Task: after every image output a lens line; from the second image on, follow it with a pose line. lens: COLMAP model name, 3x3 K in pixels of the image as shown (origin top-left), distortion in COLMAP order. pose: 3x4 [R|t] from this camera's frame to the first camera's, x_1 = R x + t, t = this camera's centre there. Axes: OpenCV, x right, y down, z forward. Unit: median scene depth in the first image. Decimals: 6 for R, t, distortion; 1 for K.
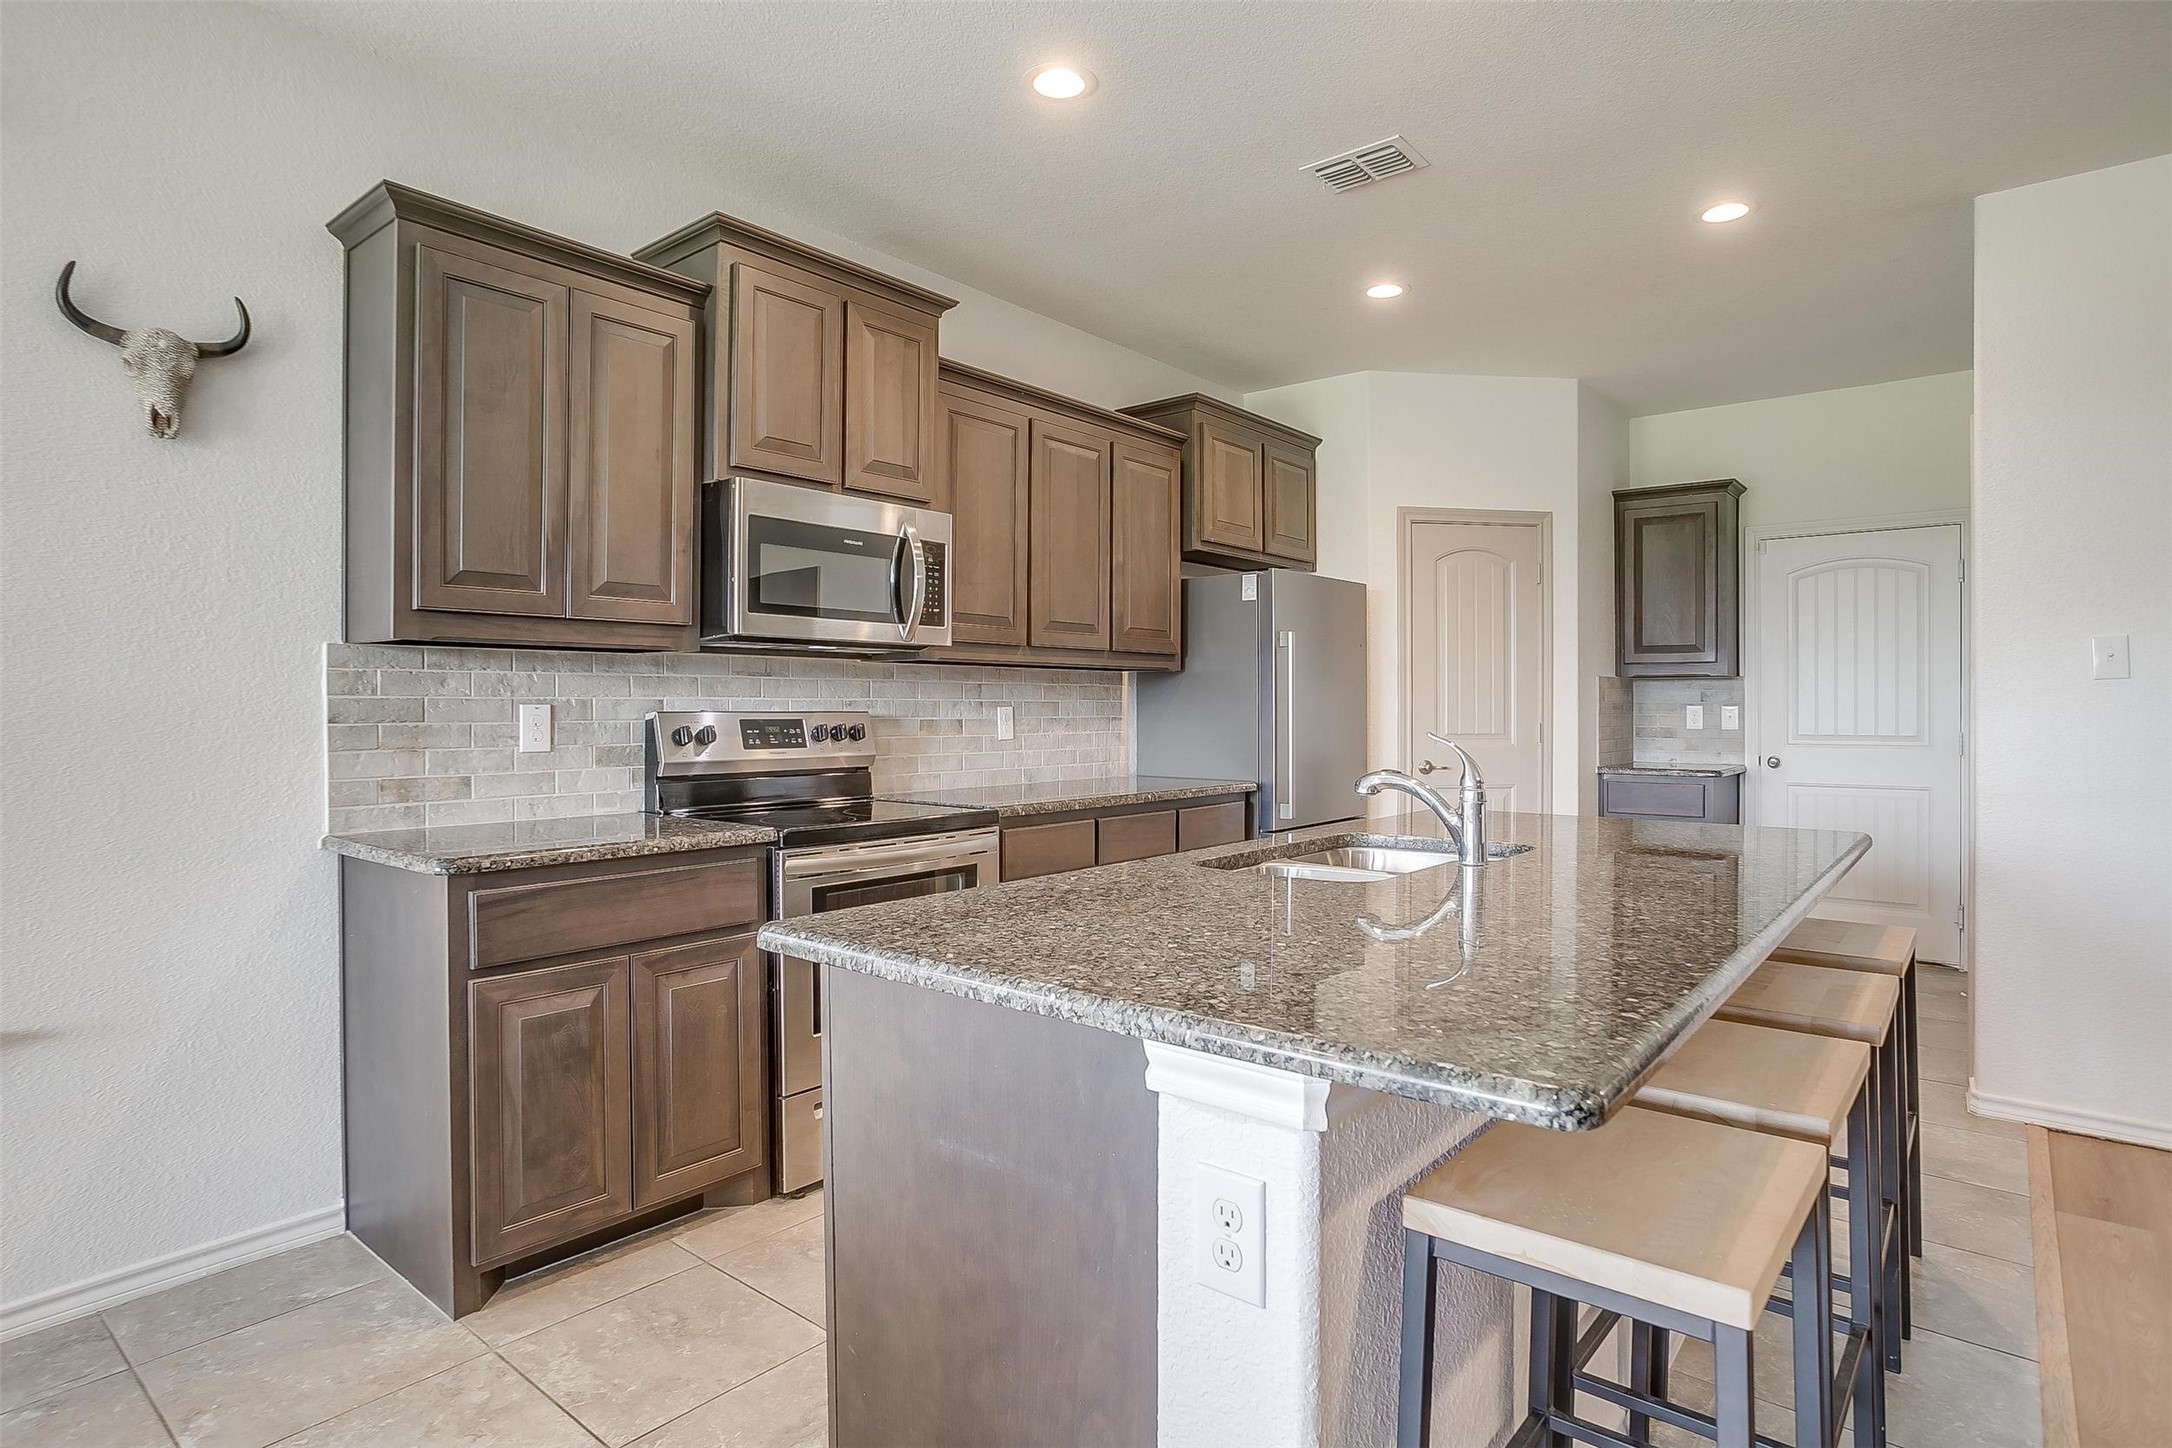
lens RADIAL K [[1137.6, 0, 1084.0], [0, 1137.6, 715.3], [0, 0, 1]] dist [-0.060475, 0.031482]
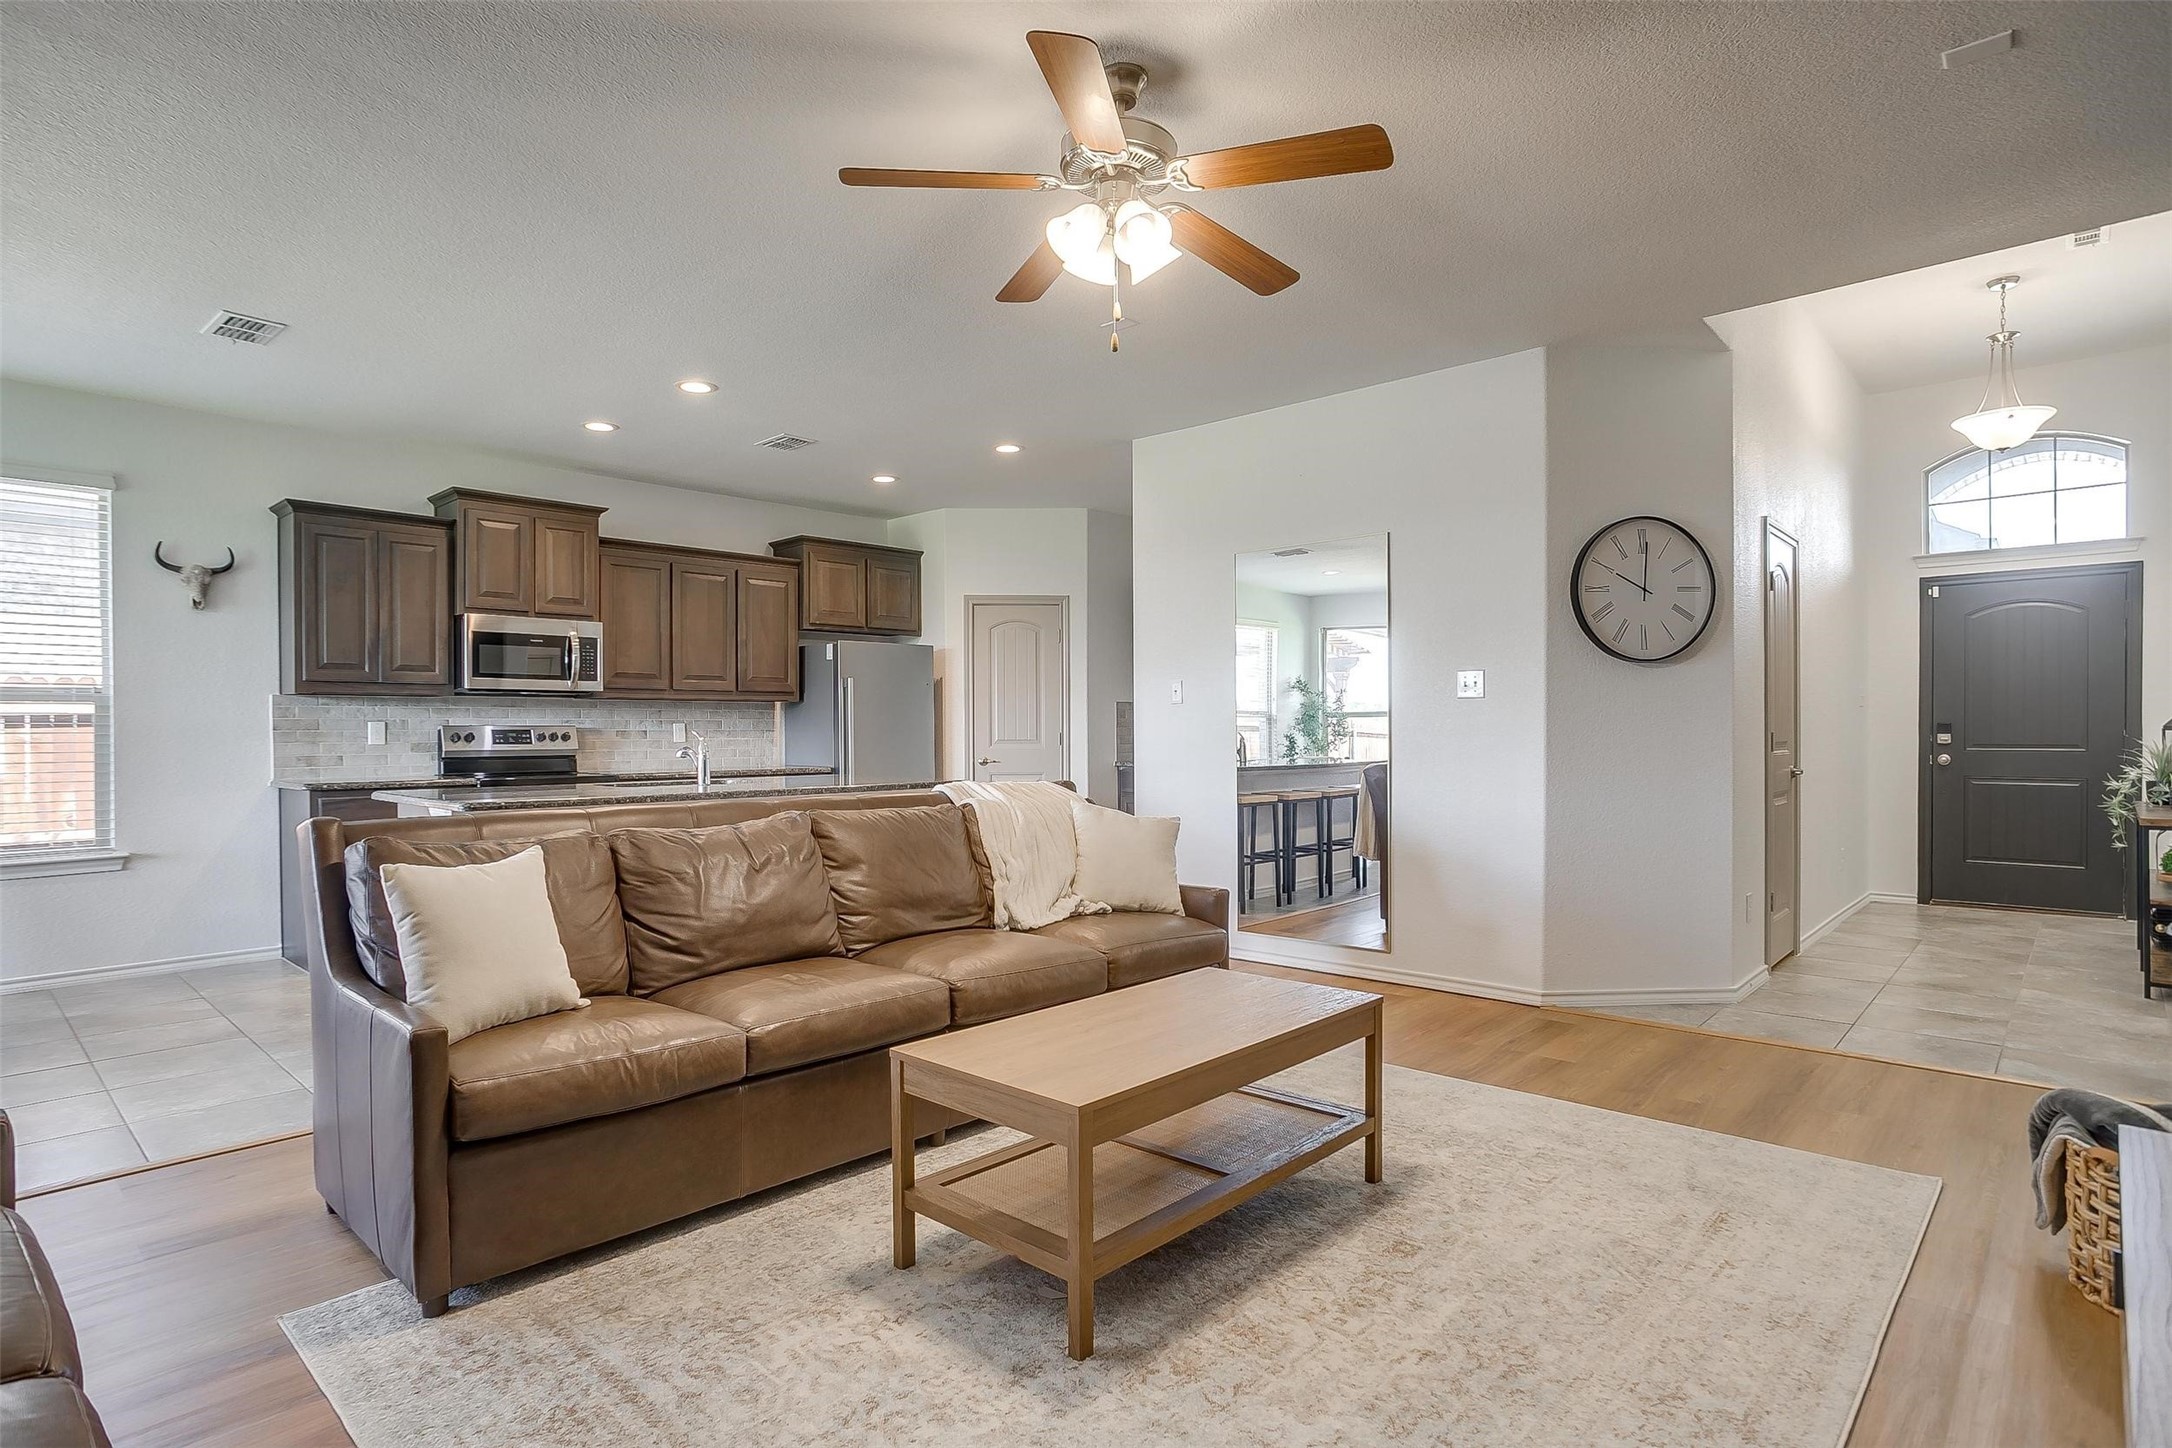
lens RADIAL K [[1137.5, 0, 1054.6], [0, 1137.5, 746.7], [0, 0, 1]] dist [-0.003723, 0.000050]
pose [[0.997305, -0.003166, -0.073294, 0.888649], [0.003795, 0.999957, 0.008447, 0.022433], [0.073264, -0.008703, 0.997275, -0.978098]]
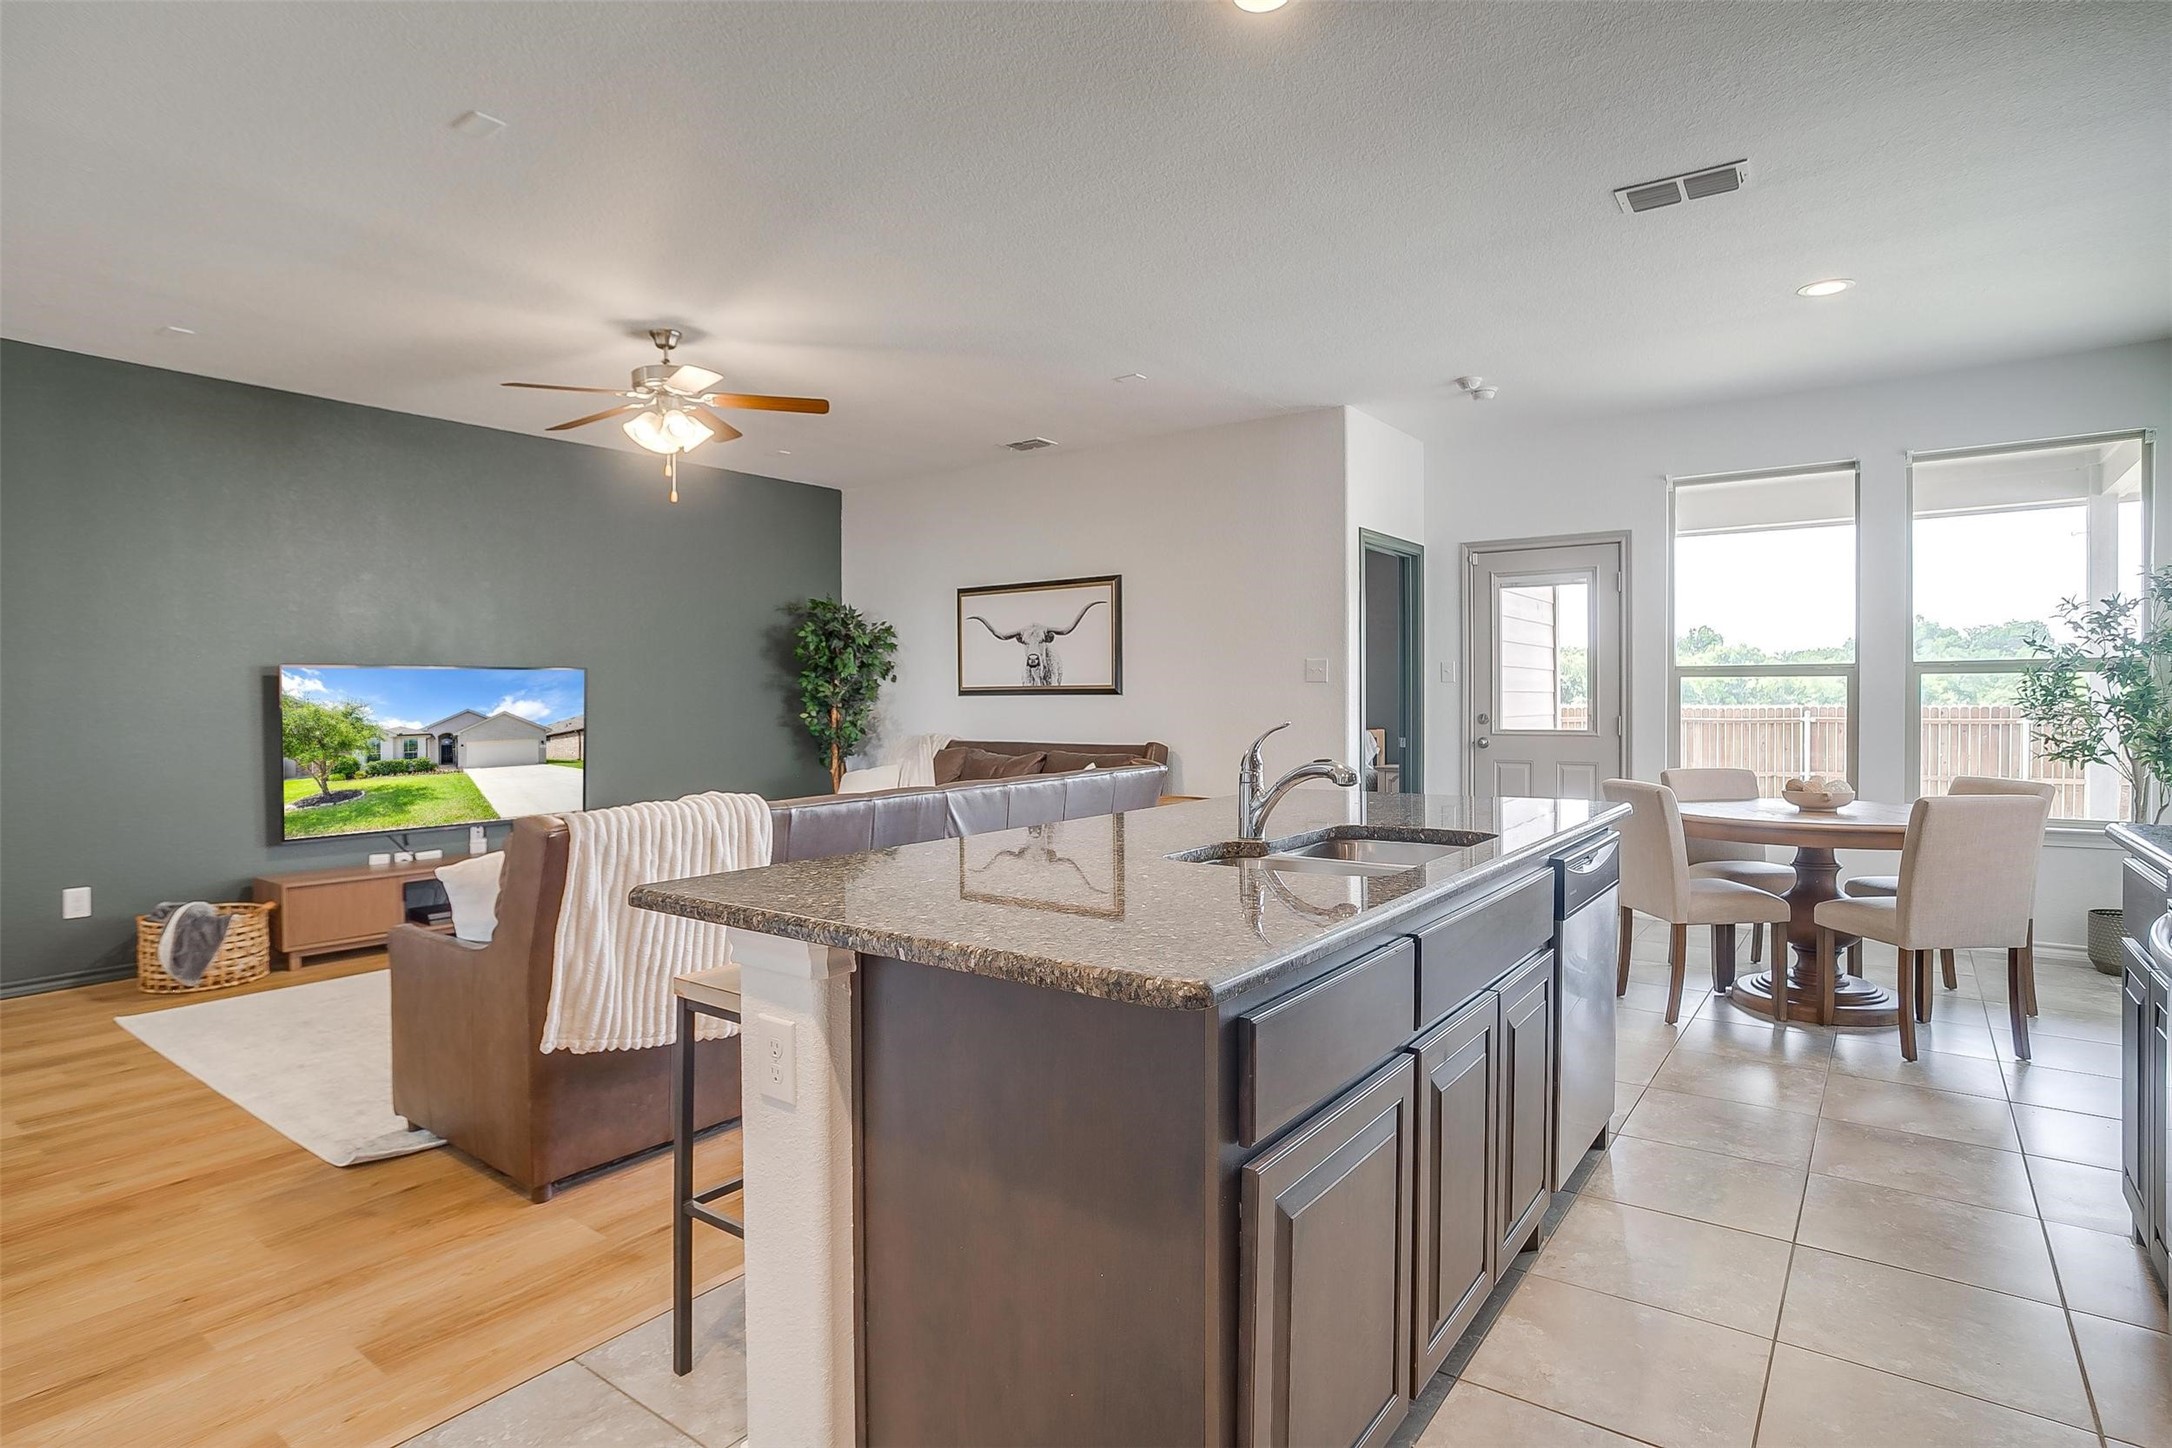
lens RADIAL K [[1135.5, 0, 1084.5], [0, 1135.5, 705.5], [0, 0, 1]] dist [-0.058168, 0.031890]
pose [[-0.999314, 0.007003, -0.036366, 0.359550], [0.006361, 0.999822, 0.017742, -0.019899], [0.036484, 0.017498, -0.999181, 1.506083]]
